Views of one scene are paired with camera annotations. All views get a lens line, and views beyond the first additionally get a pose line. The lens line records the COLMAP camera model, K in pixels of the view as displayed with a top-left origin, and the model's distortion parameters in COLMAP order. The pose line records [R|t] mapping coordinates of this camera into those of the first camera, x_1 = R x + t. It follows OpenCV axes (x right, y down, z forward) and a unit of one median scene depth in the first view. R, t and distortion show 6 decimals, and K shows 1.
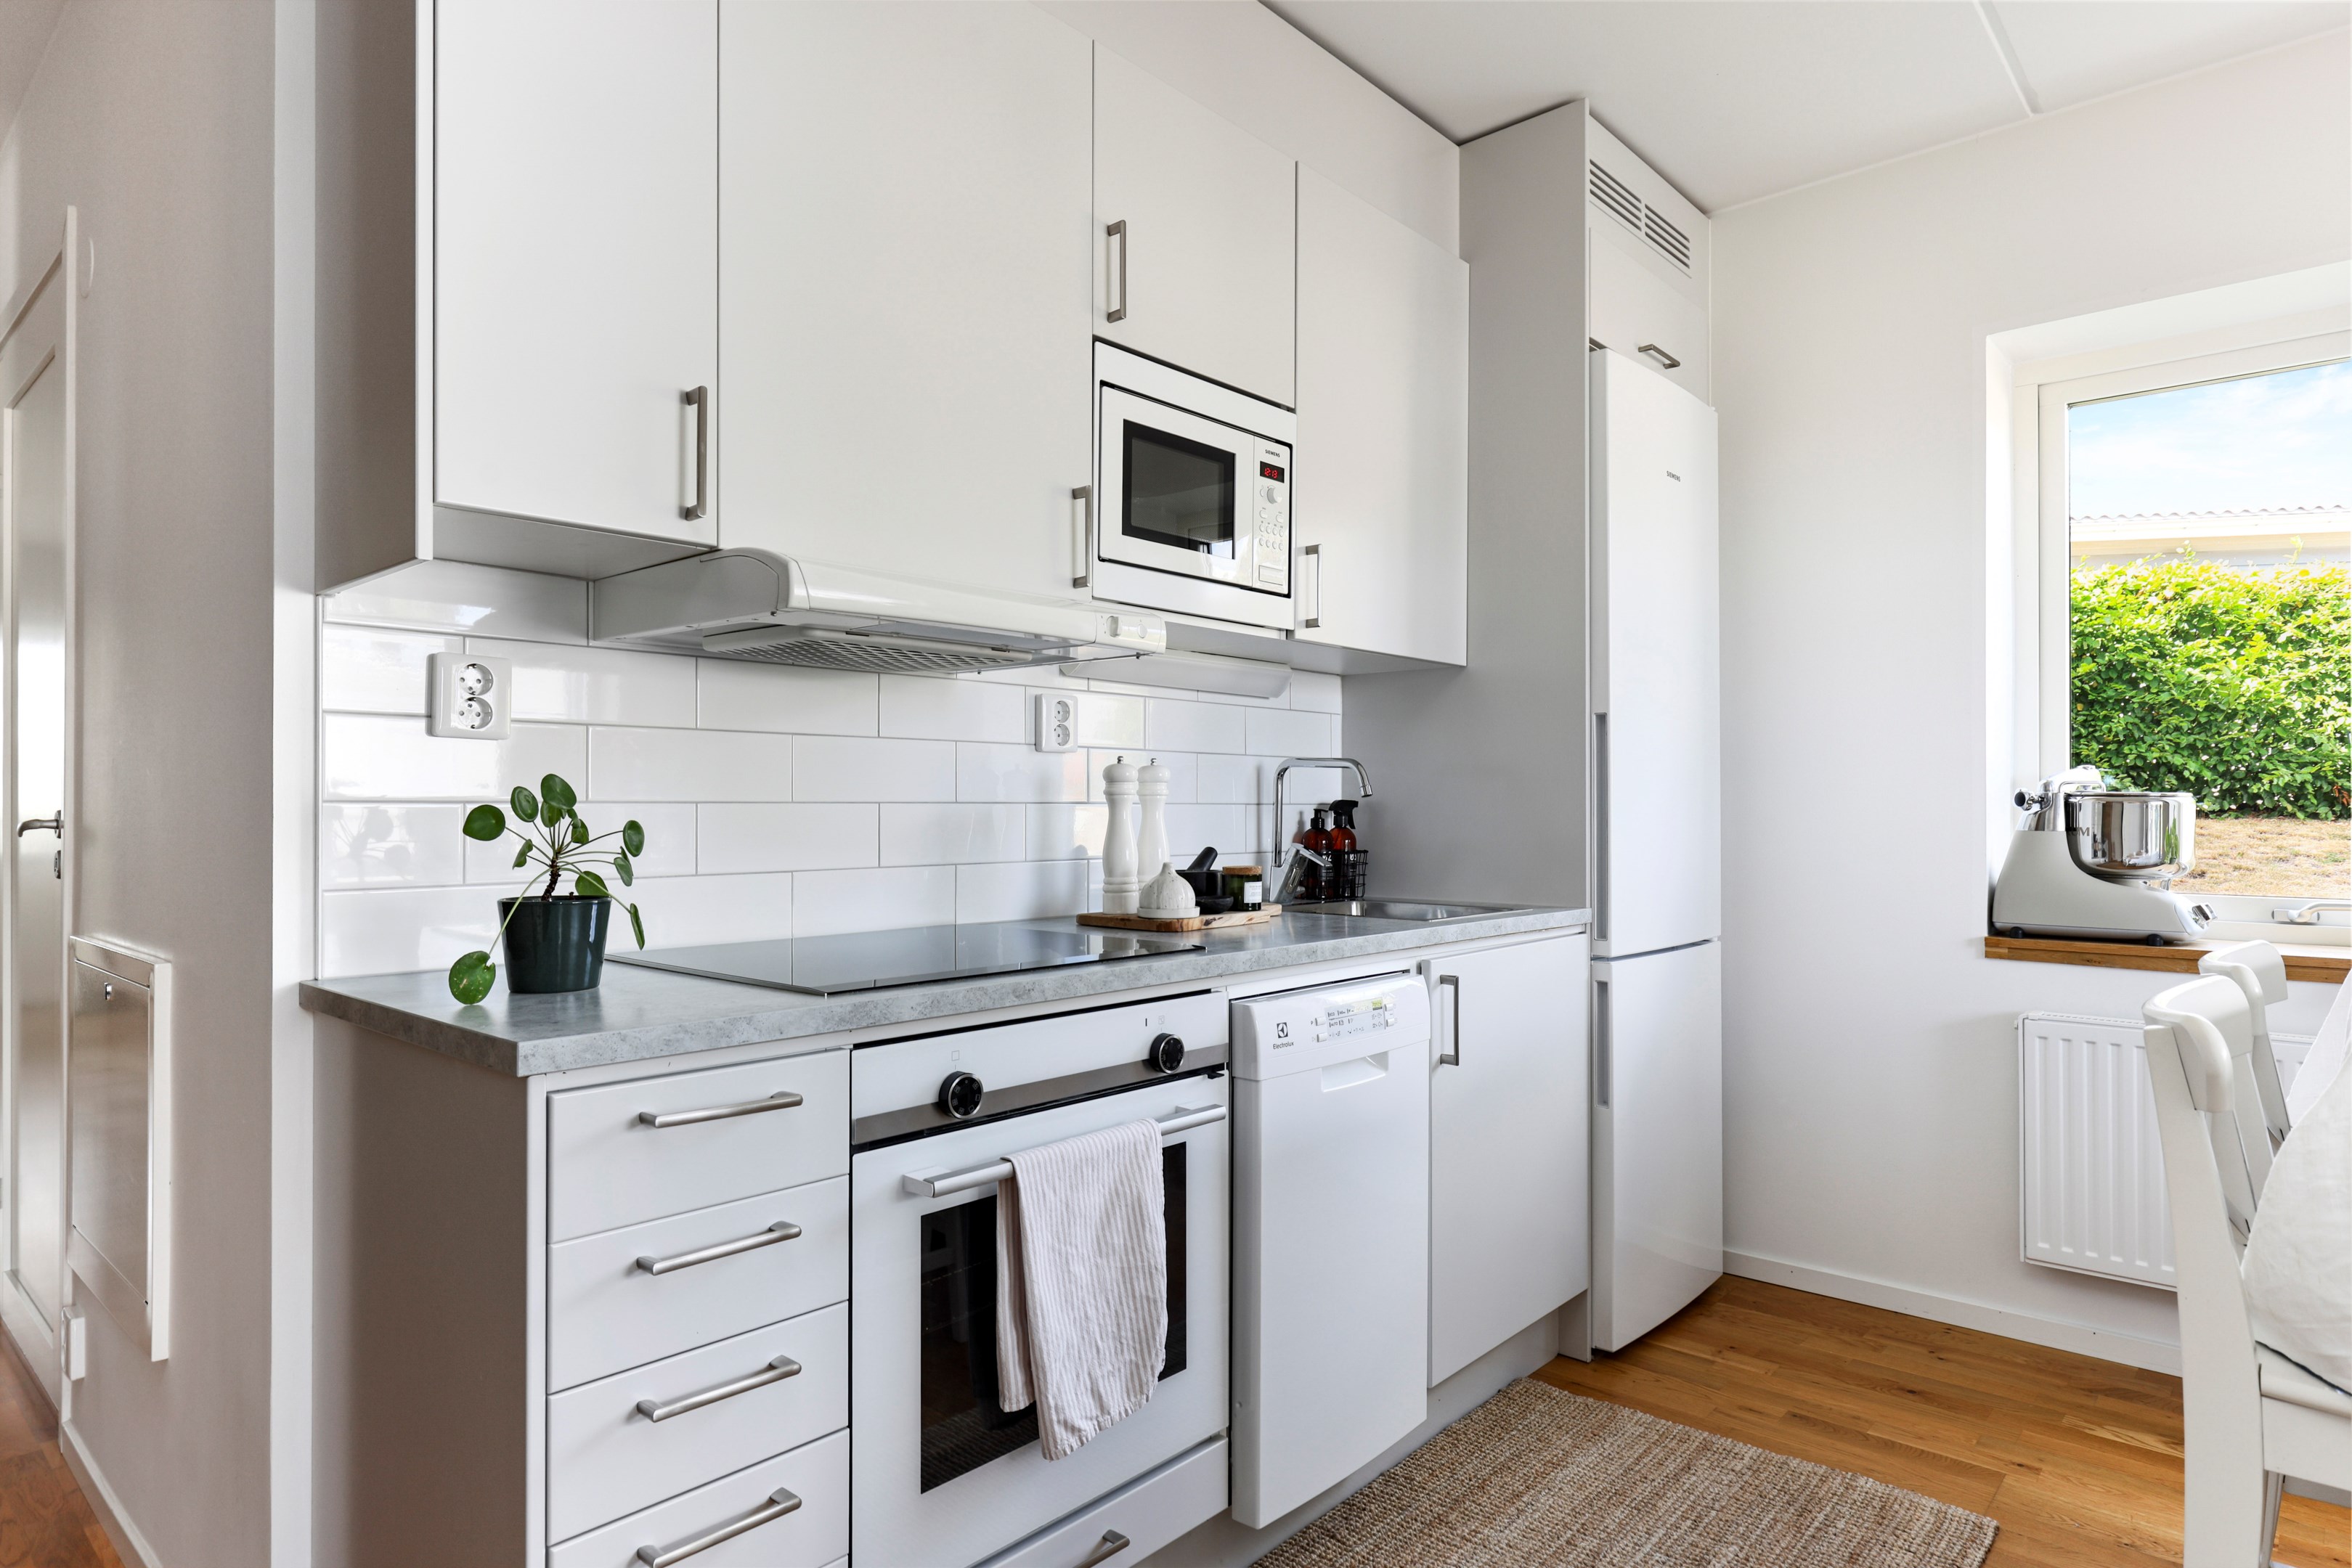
lens RADIAL K [[1321.6, 0, 1179.6], [0, 1321.6, 814.1], [0, 0, 1]] dist [0.001542, 0.000690]
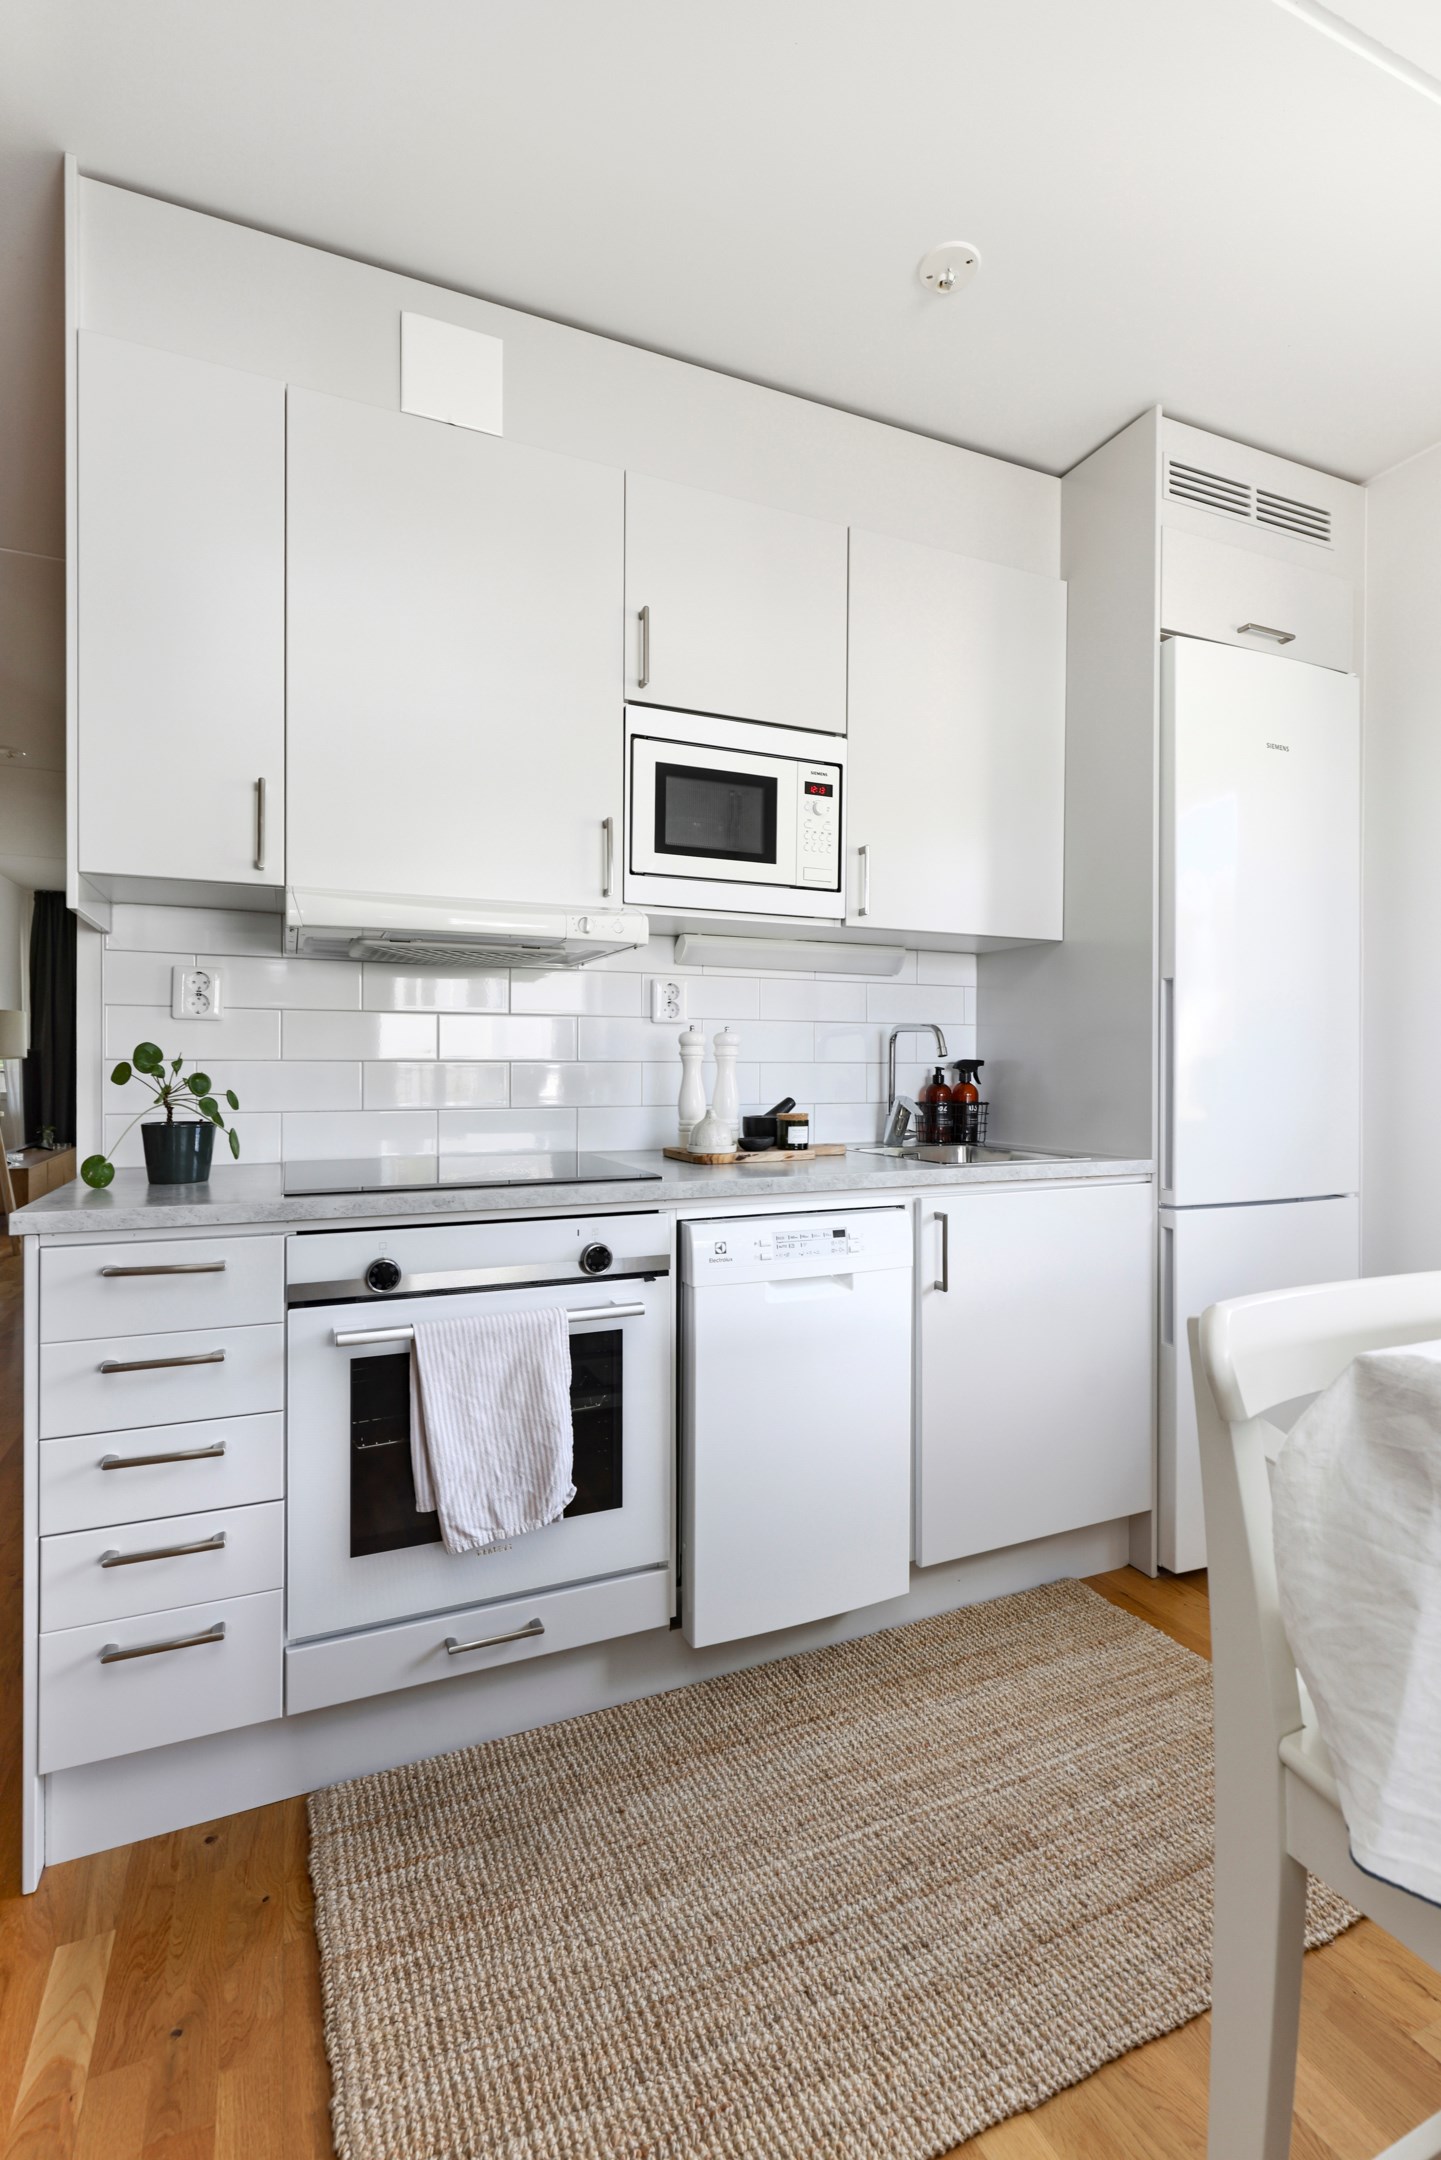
lens RADIAL K [[985.6, 0, 720.5], [0, 985.6, 1080.0], [0, 0, 1]] dist [0.002438, -0.000065]
pose [[0.910445, 0.008010, -0.413553, 0.368646], [-0.004061, 0.999937, 0.010426, -0.001031], [0.413610, -0.007813, 0.910421, 0.138497]]
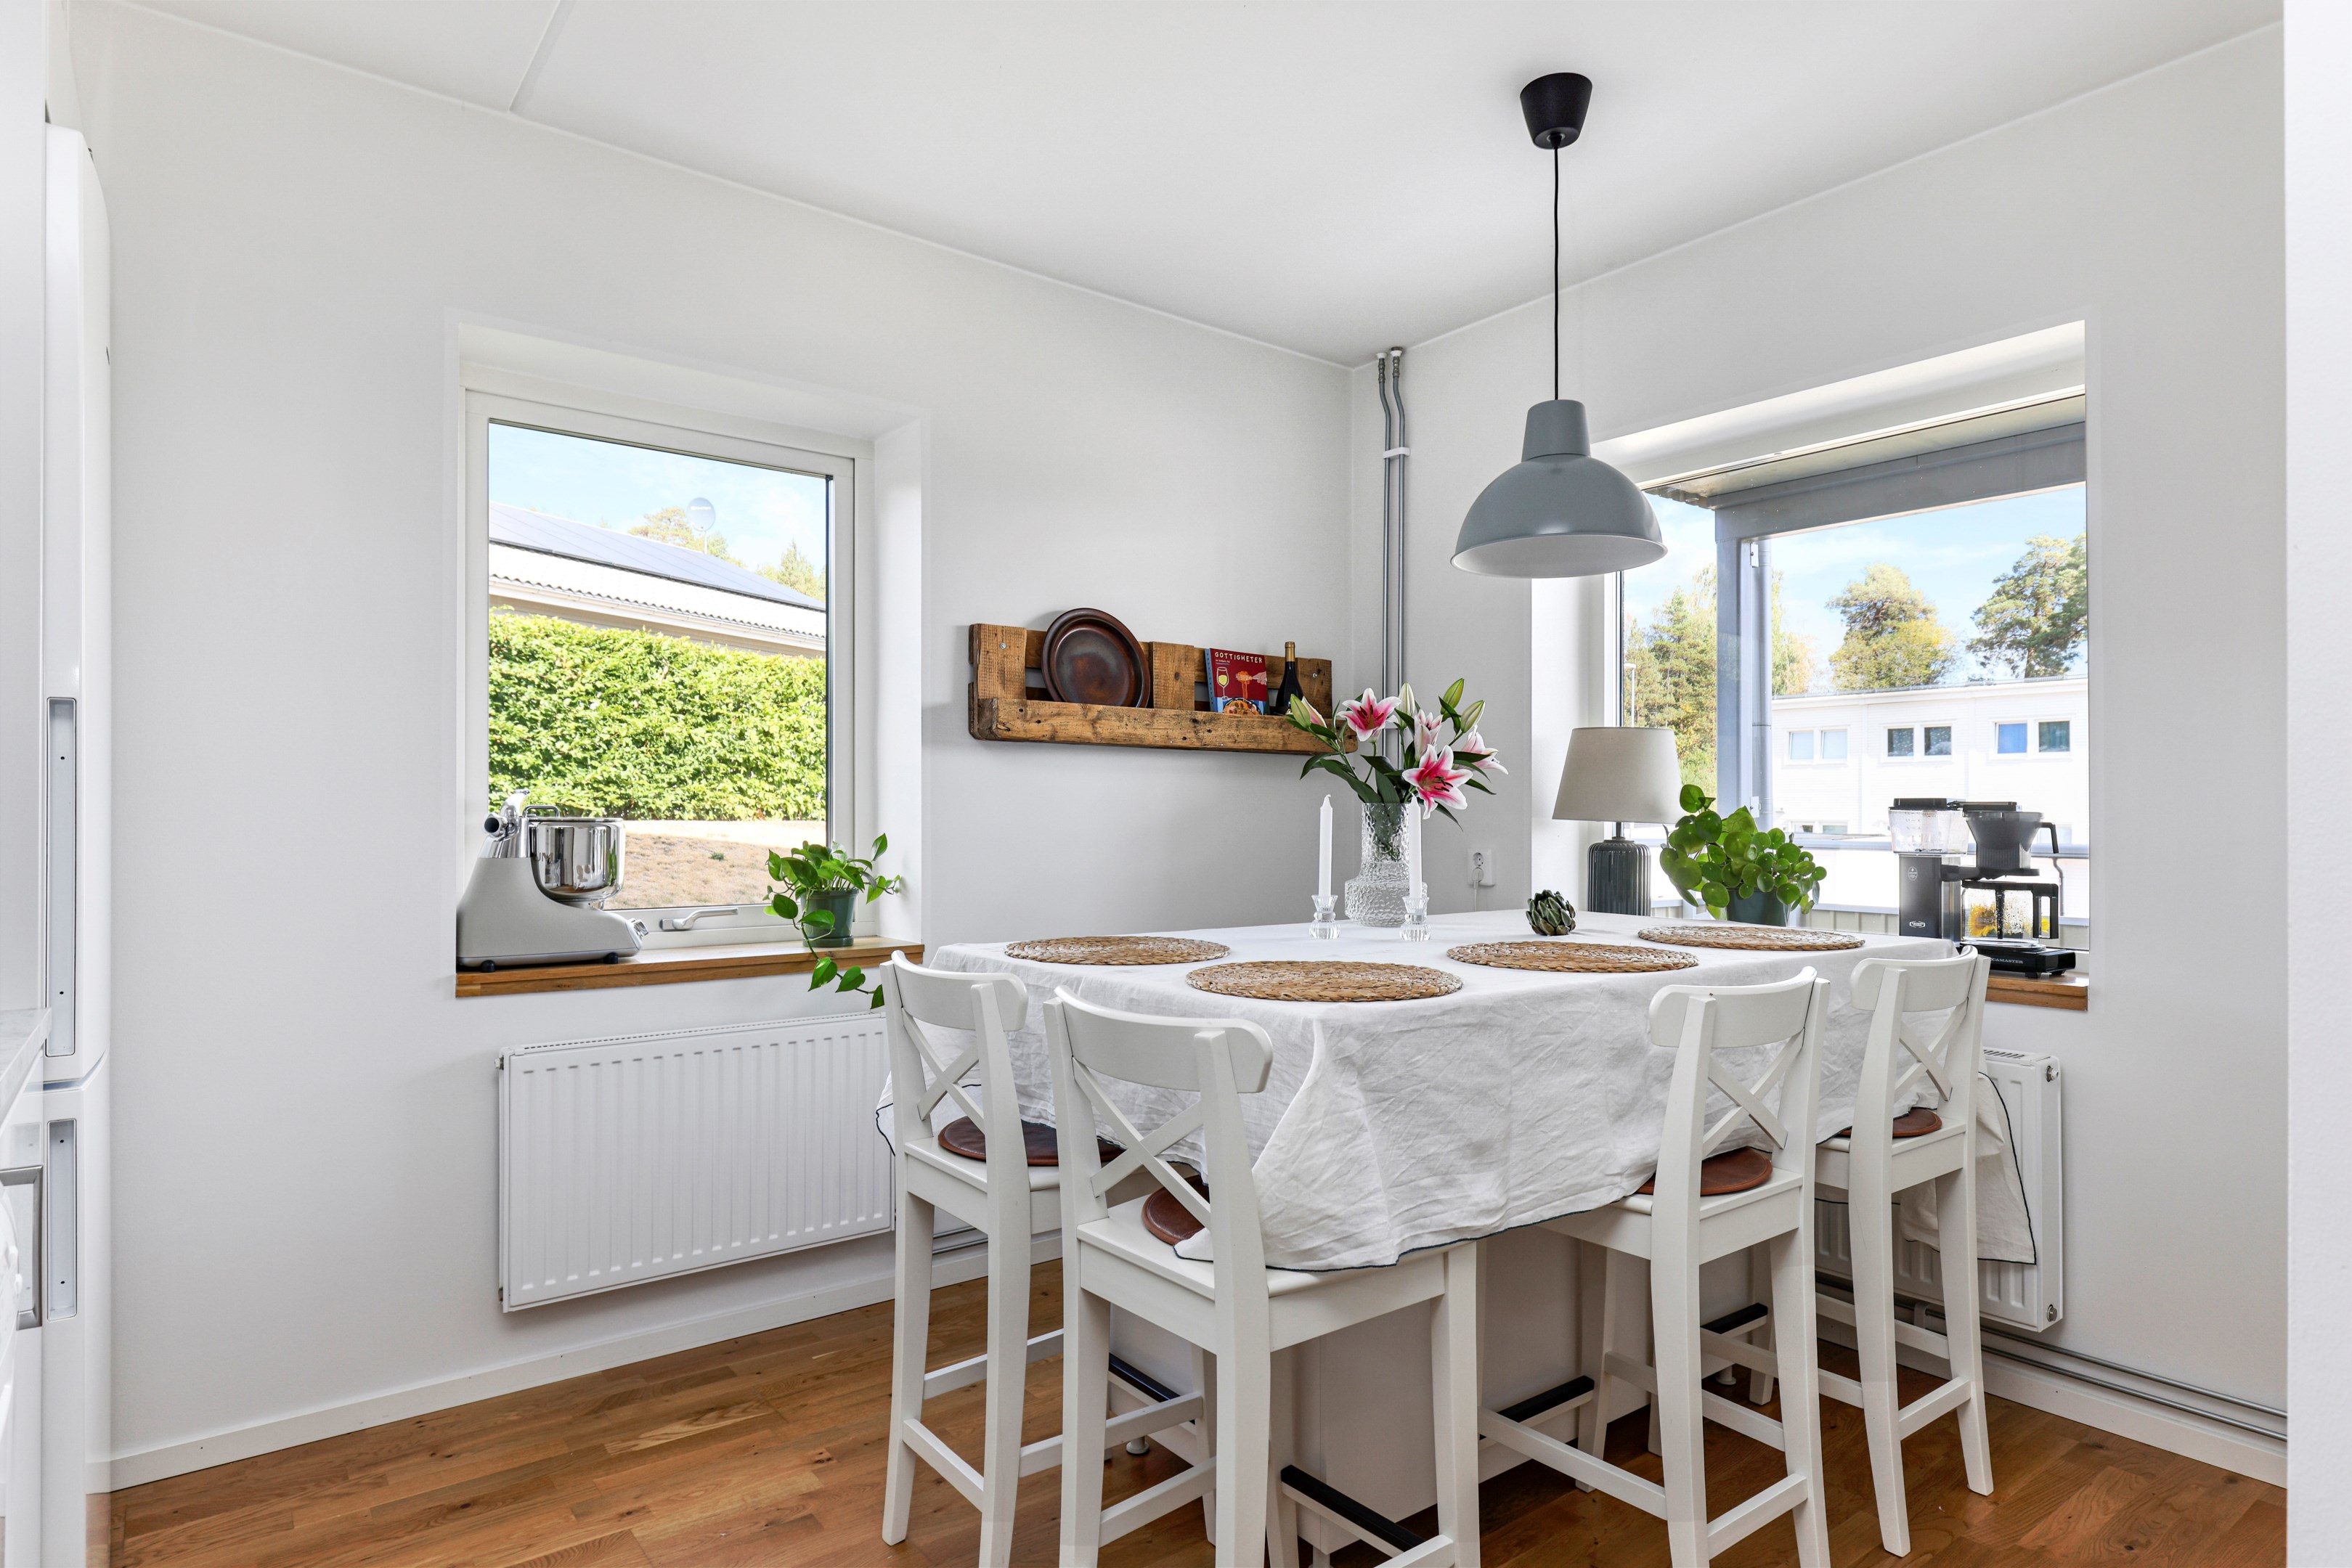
lens RADIAL K [[1321.6, 0, 1179.6], [0, 1321.6, 814.1], [0, 0, 1]] dist [0.001542, 0.000690]
pose [[0.177734, -0.003734, 0.984071, -0.244392], [0.003622, 0.999989, 0.003141, -0.023836], [-0.984072, 0.003006, 0.177746, 0.416507]]
